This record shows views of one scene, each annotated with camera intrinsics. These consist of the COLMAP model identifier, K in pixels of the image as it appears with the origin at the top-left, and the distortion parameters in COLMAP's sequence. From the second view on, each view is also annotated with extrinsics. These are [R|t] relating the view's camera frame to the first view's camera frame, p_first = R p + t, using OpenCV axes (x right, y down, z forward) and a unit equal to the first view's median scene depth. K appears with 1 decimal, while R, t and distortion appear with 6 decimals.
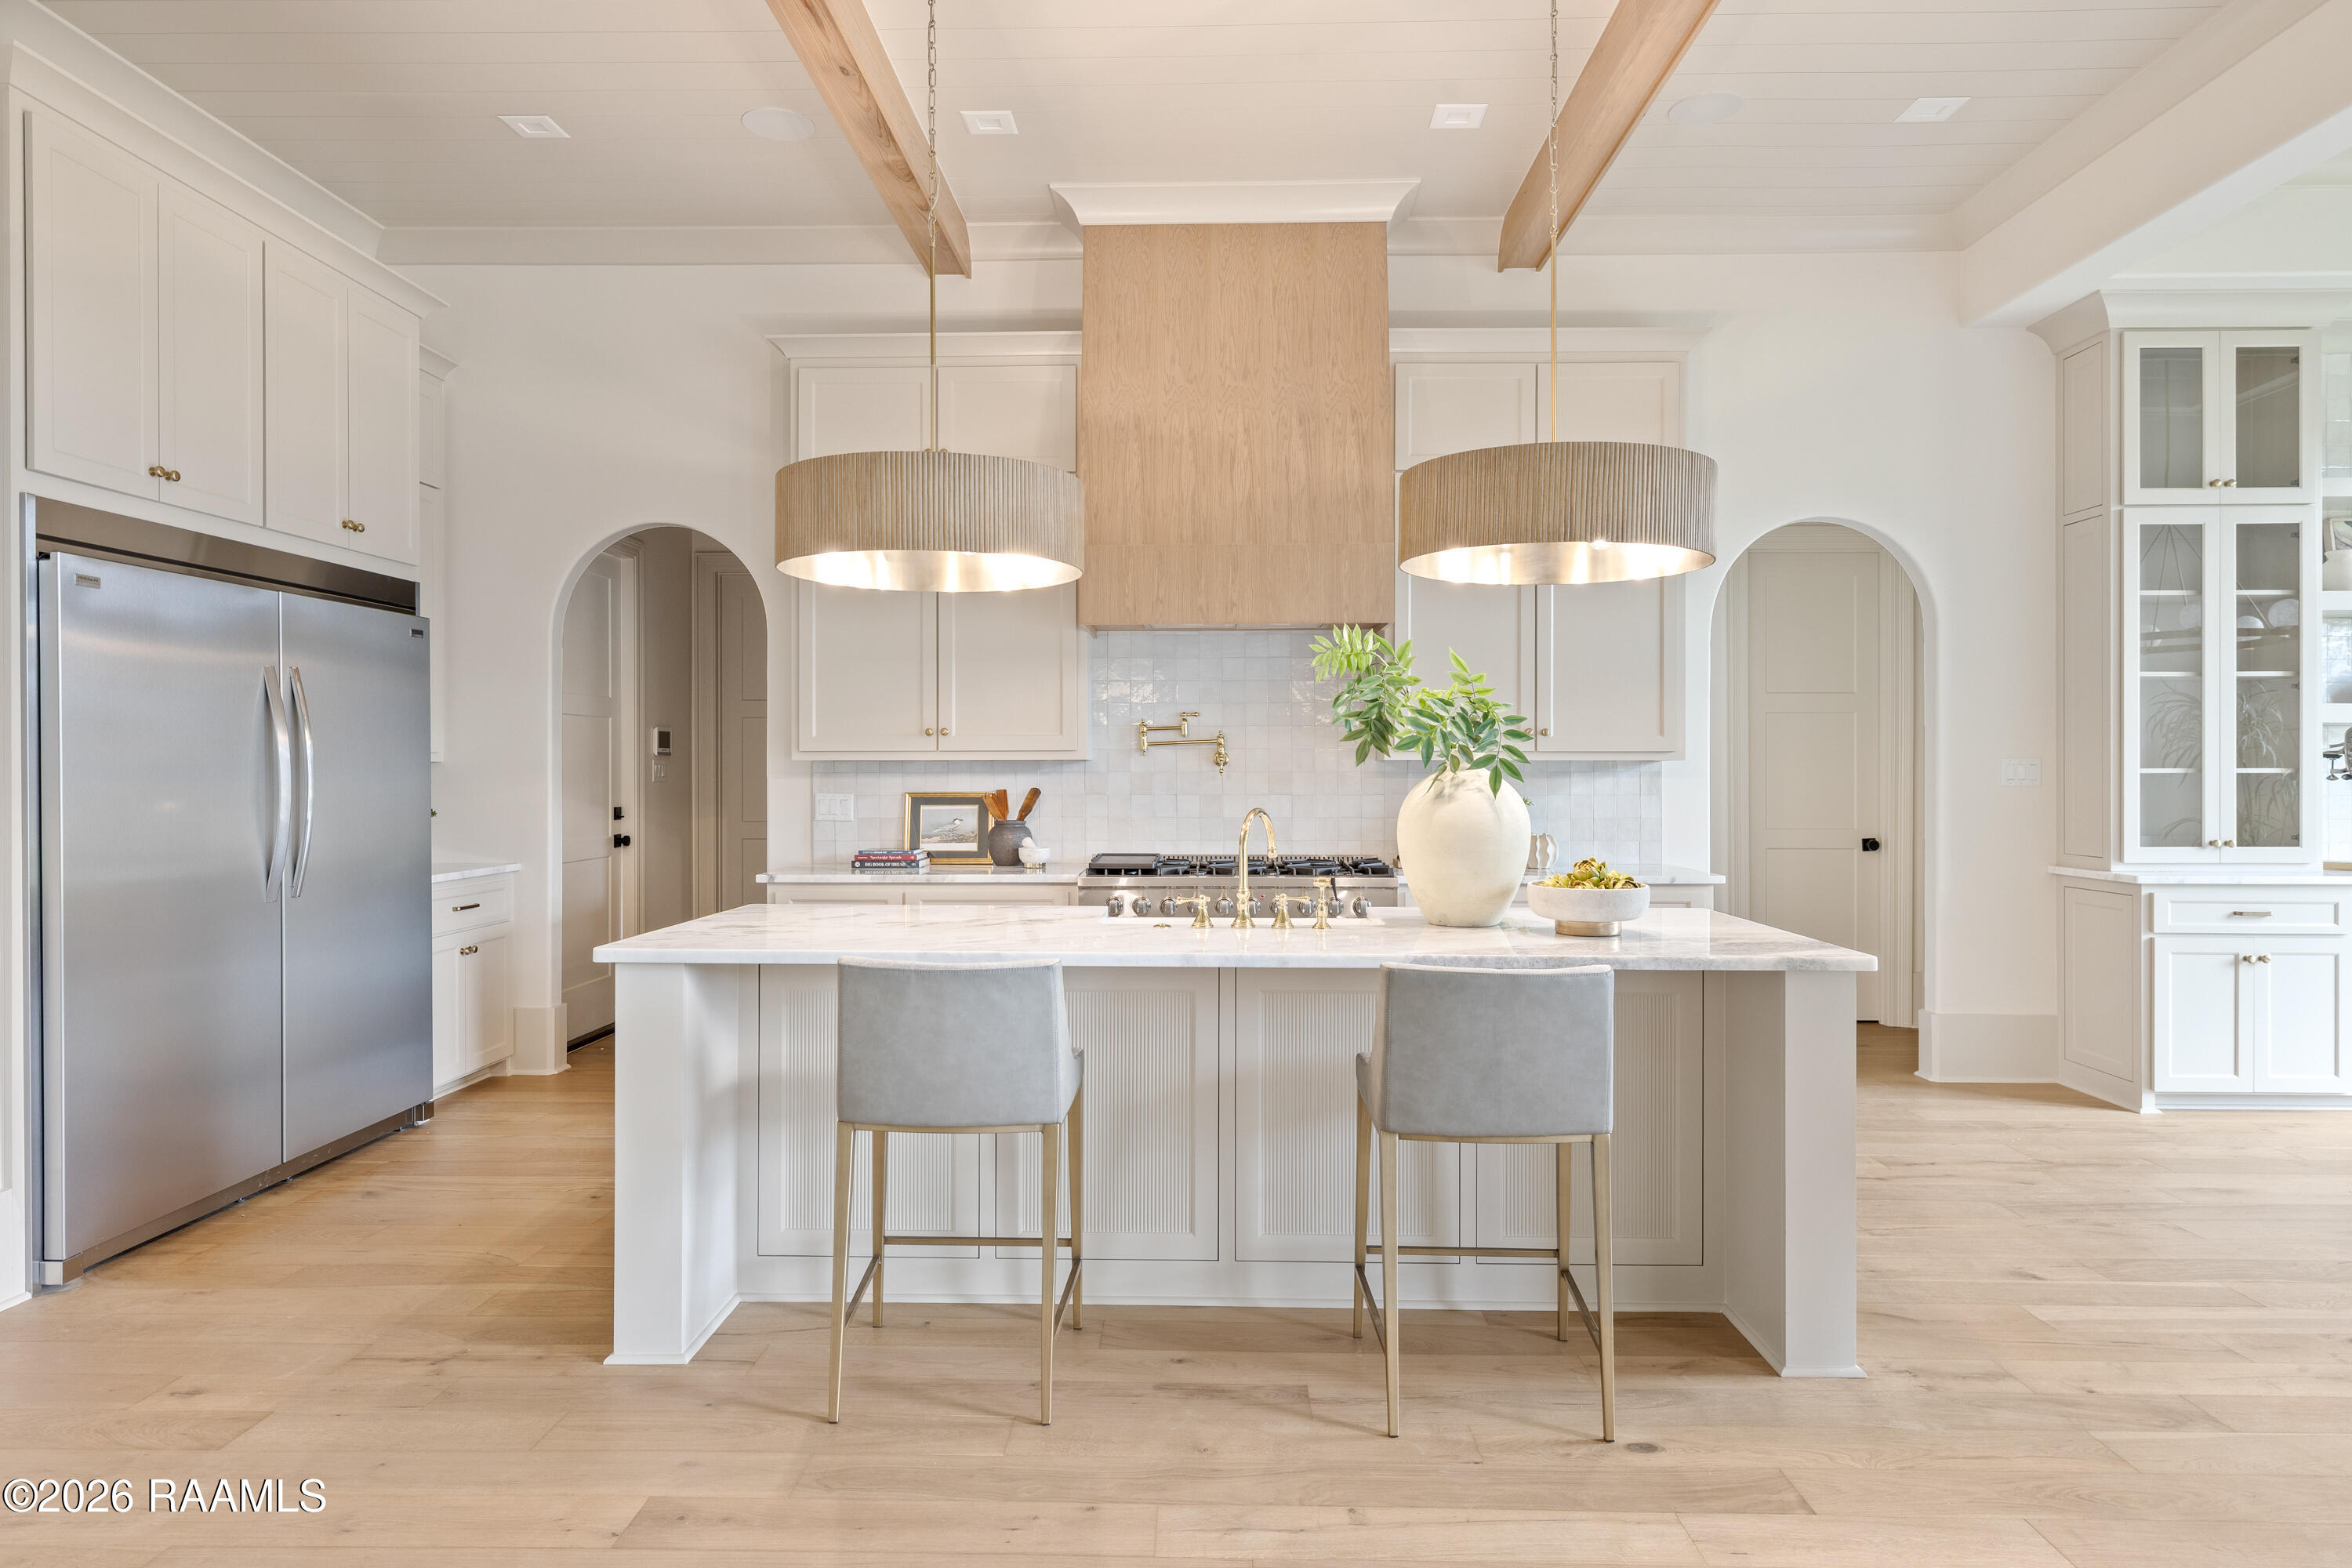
lens RADIAL K [[1404.3, 0, 1165.8], [0, 1404.3, 770.8], [0, 0, 1]] dist [0.009839, -0.004196]
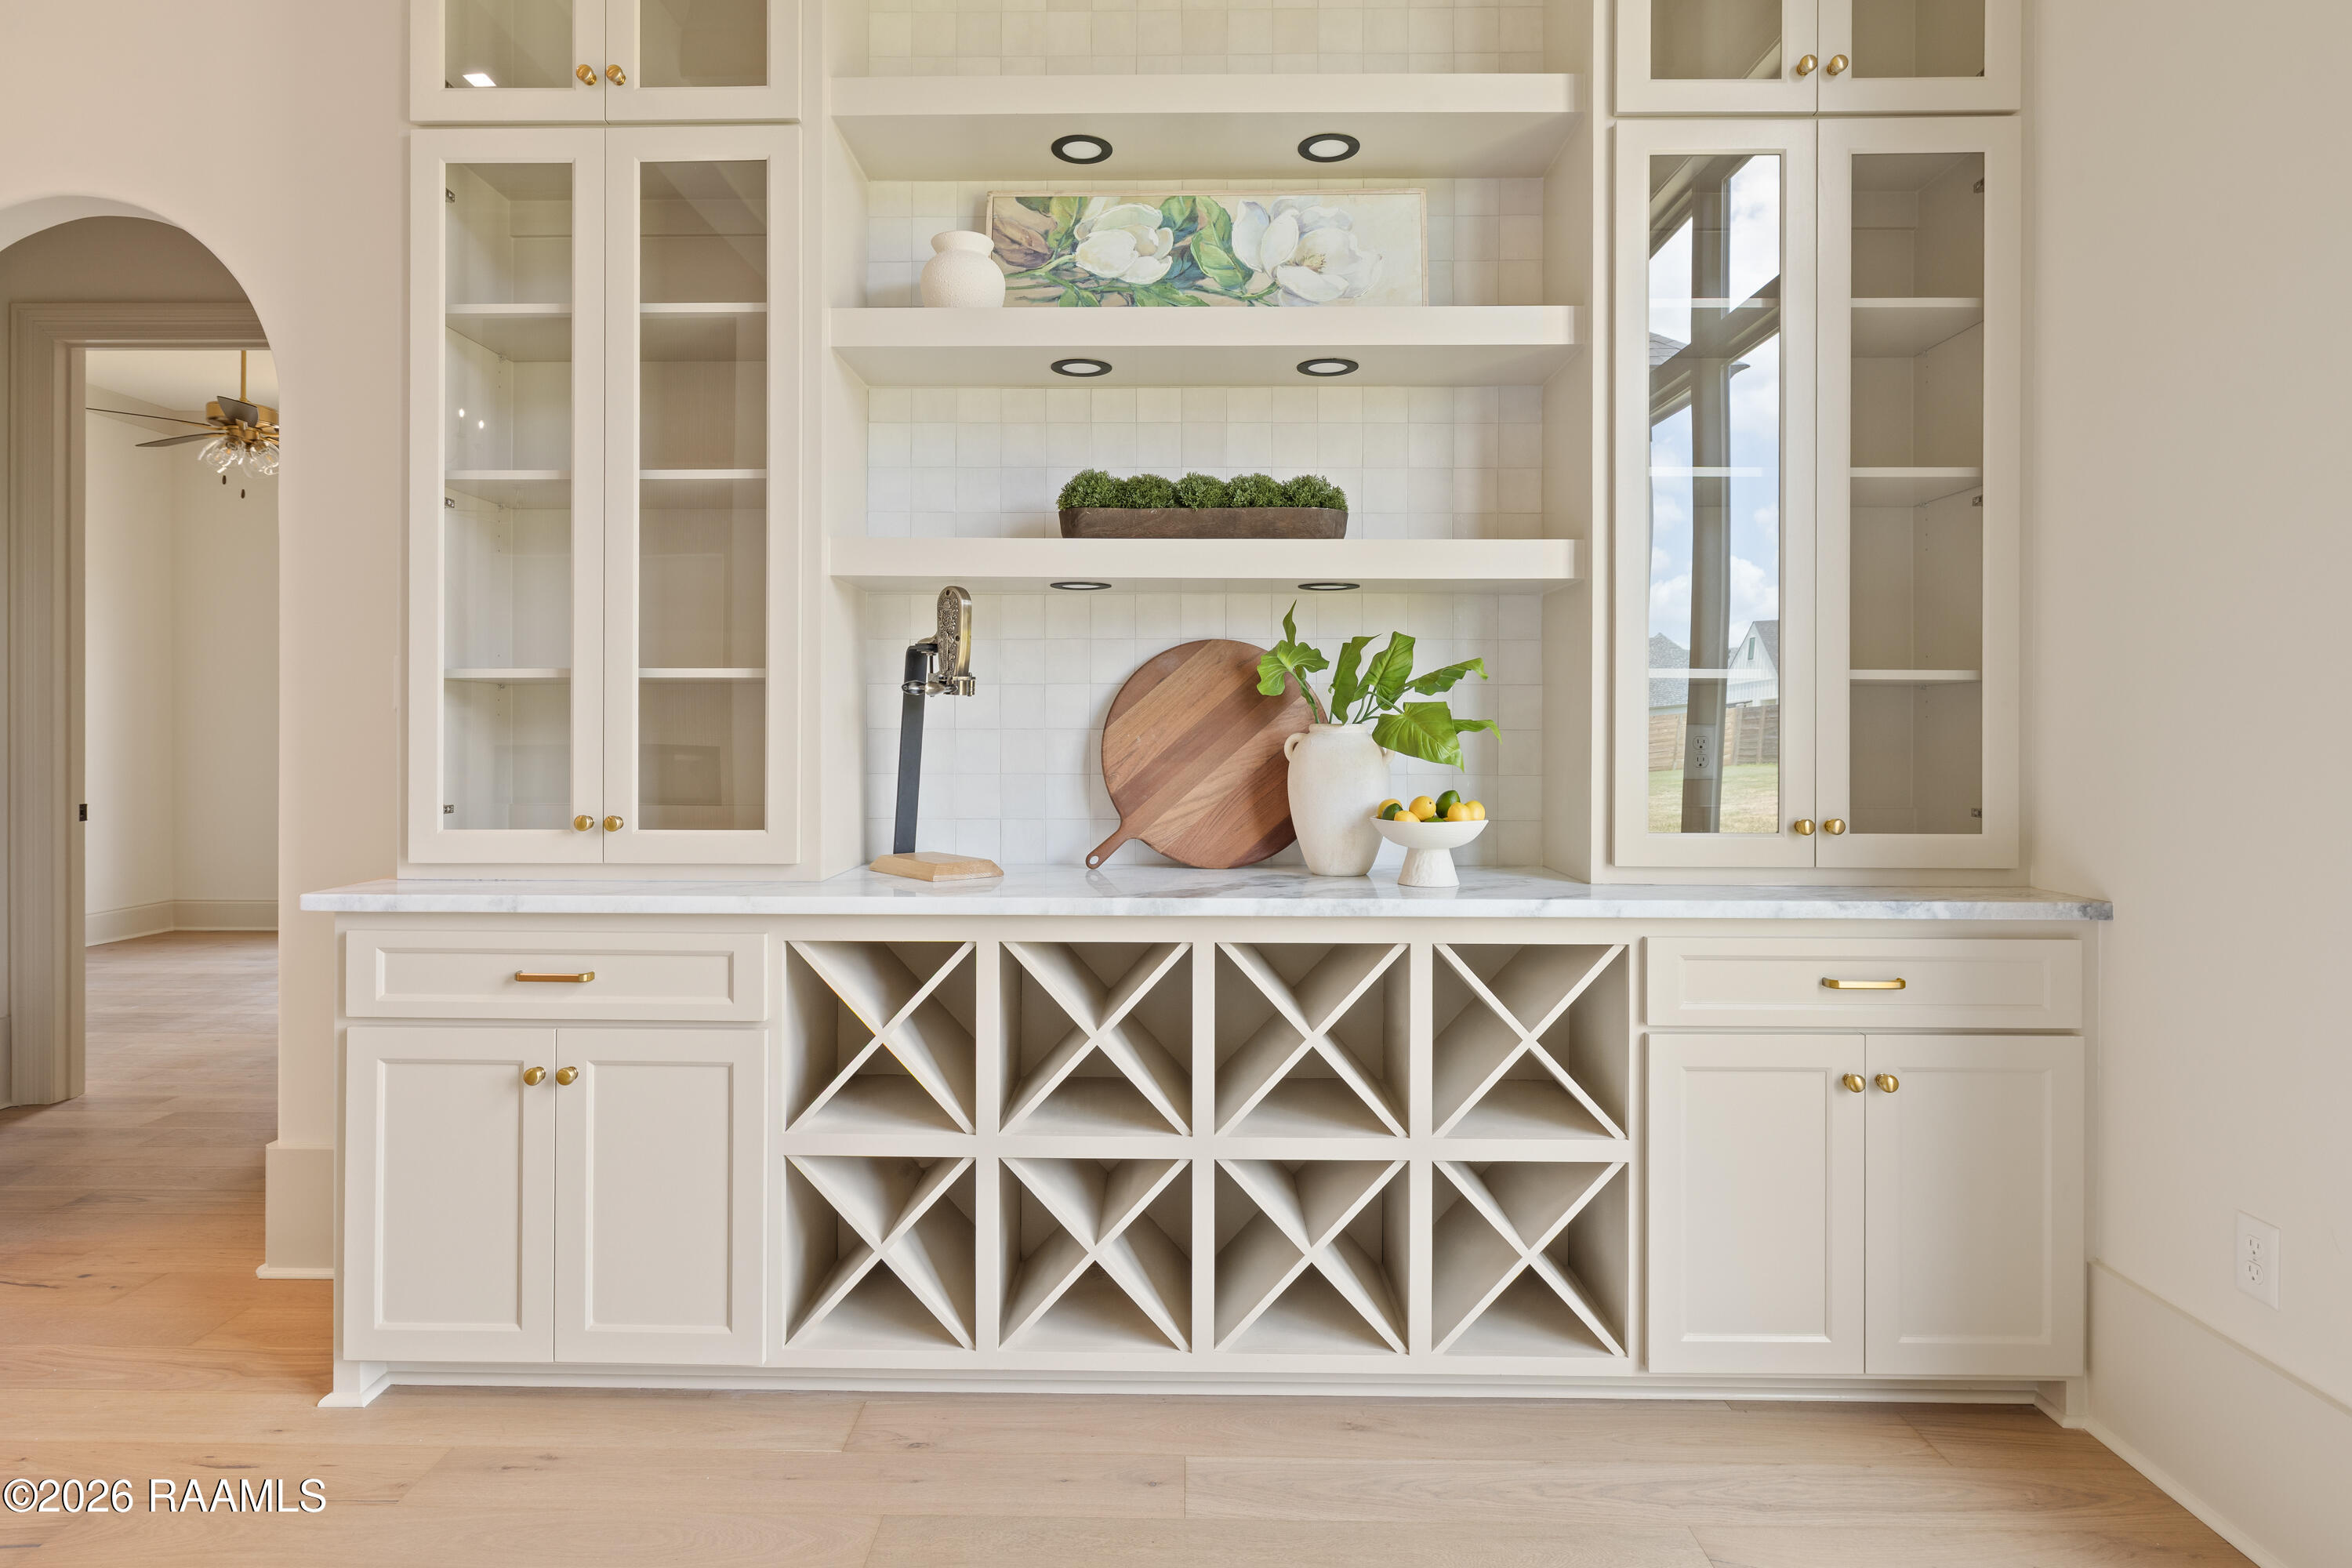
lens RADIAL K [[1259.9, 0, 1220.2], [0, 1259.9, 730.8], [0, 0, 1]] dist [-0.000672, -0.002858]
pose [[0.999973, 0.003749, 0.006355, 0.979268], [-0.003753, 0.999993, 0.000571, 0.019453], [-0.006353, -0.000595, 0.999980, 0.581490]]
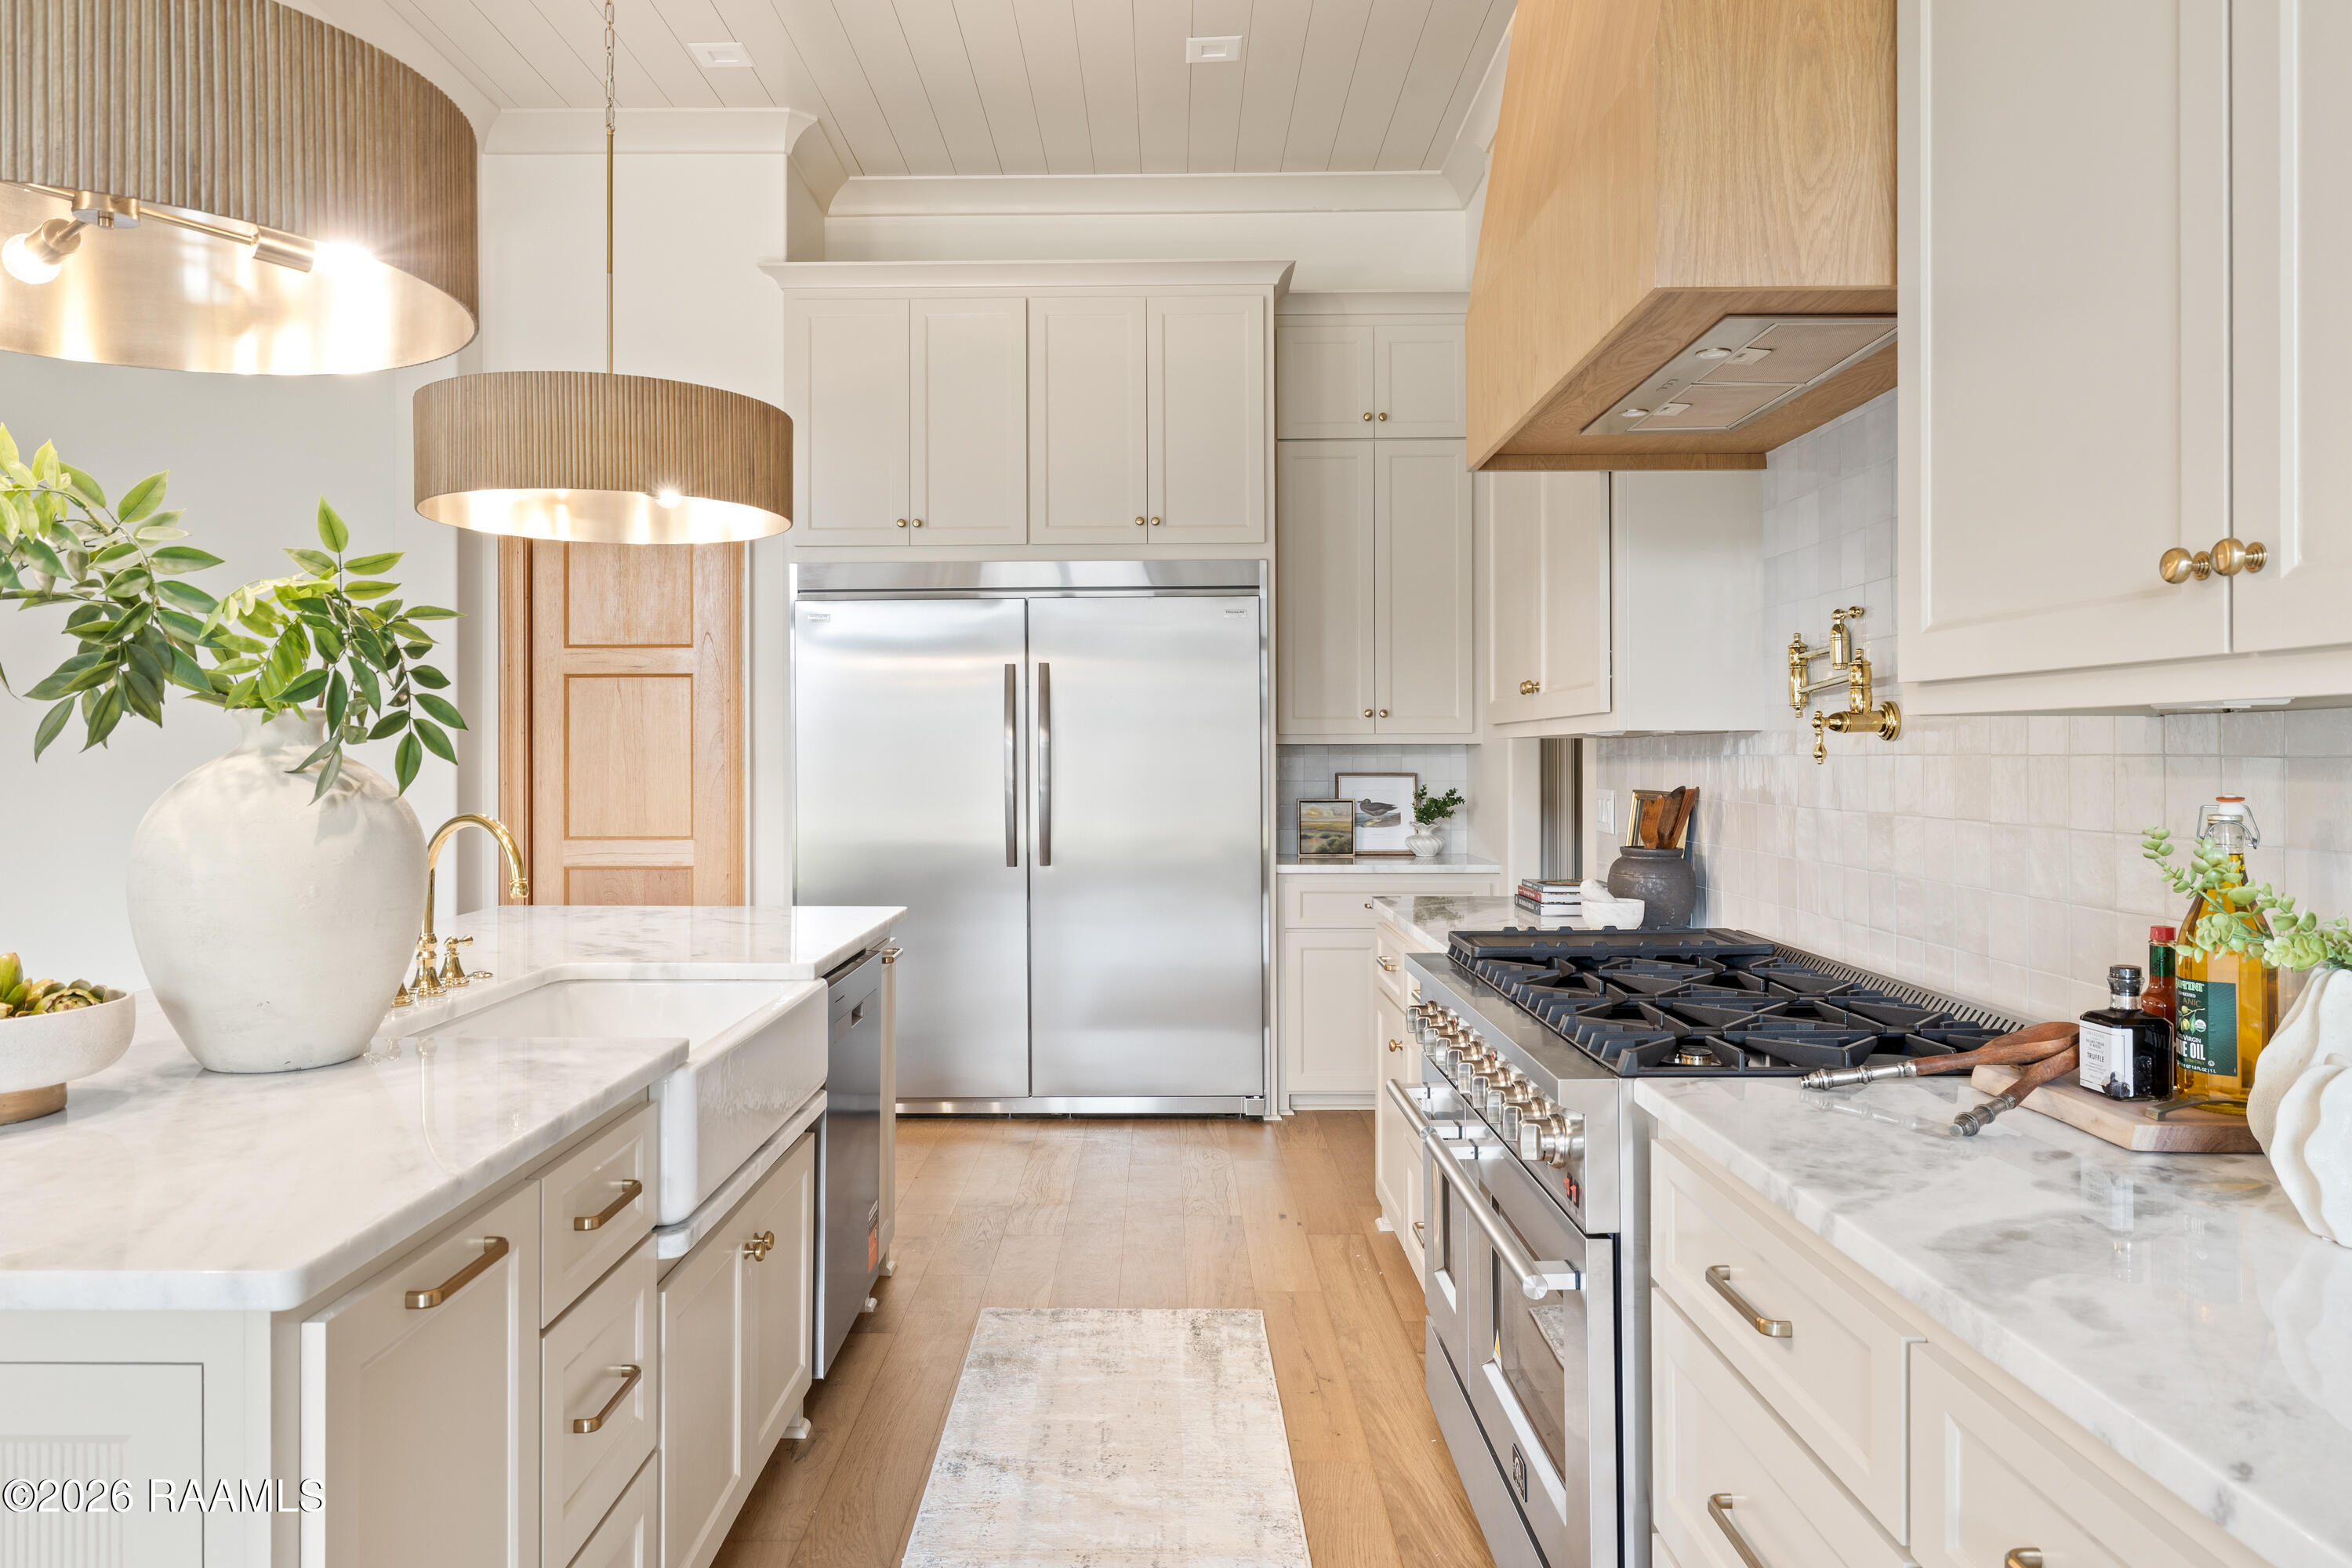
lens RADIAL K [[1541.3, 0, 1177.4], [0, 1541.3, 764.1], [0, 0, 1]] dist [-0.009907, 0.000191]
pose [[0.036295, 0.003570, -0.999335, 0.511631], [-0.000580, 0.999994, 0.003551, 0.003191], [0.999341, 0.000451, 0.036297, 0.832130]]
